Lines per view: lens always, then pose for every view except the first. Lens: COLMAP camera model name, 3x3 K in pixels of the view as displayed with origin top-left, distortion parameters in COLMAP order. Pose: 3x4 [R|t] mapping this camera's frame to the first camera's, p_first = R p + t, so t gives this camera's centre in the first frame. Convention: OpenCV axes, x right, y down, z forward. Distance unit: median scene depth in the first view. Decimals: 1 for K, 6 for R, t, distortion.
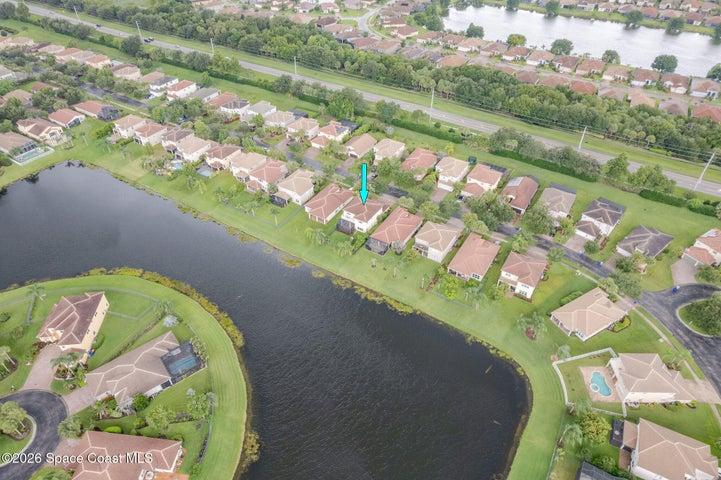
lens RADIAL K [[454.0, 0, 360.5], [0, 454.0, 240.0], [0, 0, 1]] dist [-0.001138, -0.000013]
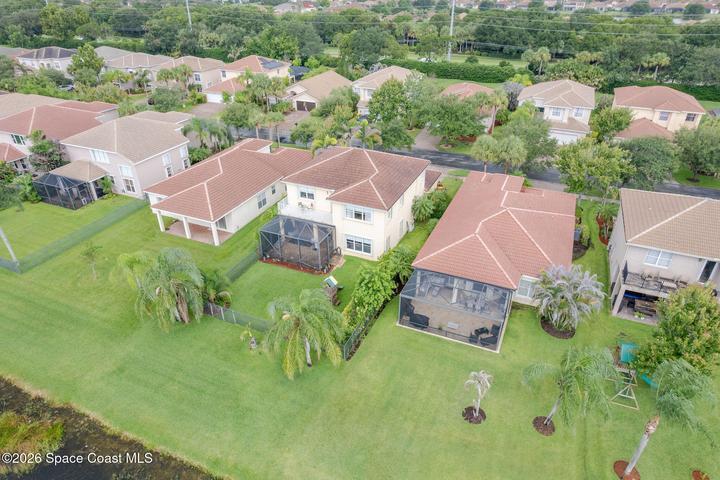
lens RADIAL K [[453.4, 0, 360.0], [0, 453.4, 240.0], [0, 0, 1]] dist [-0.001138, -0.000013]
pose [[0.990692, -0.067754, 0.118063, -0.028564], [0.087331, 0.981661, -0.169455, 0.014364], [-0.104416, 0.178188, 0.978441, 0.753829]]
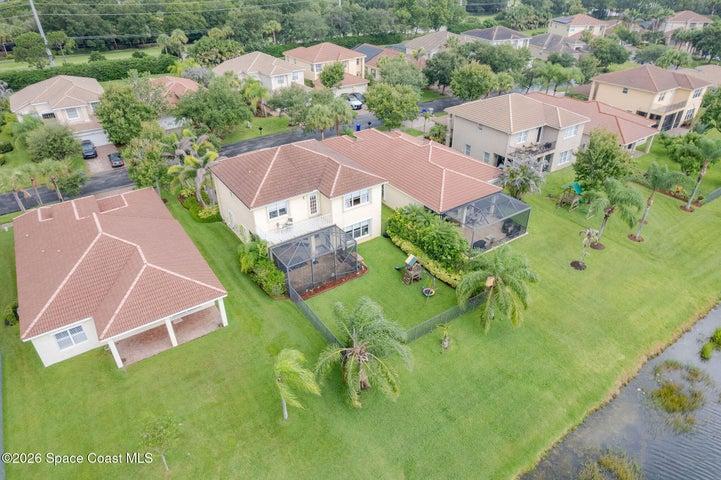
lens RADIAL K [[470.5, 0, 360.5], [0, 470.5, 240.0], [0, 0, 1]] dist [-0.001455, -0.000366]
pose [[0.422797, -0.480999, 0.768038, -0.190420], [0.603440, 0.781723, 0.157382, -0.059009], [-0.676094, 0.396924, 0.620764, 0.843623]]
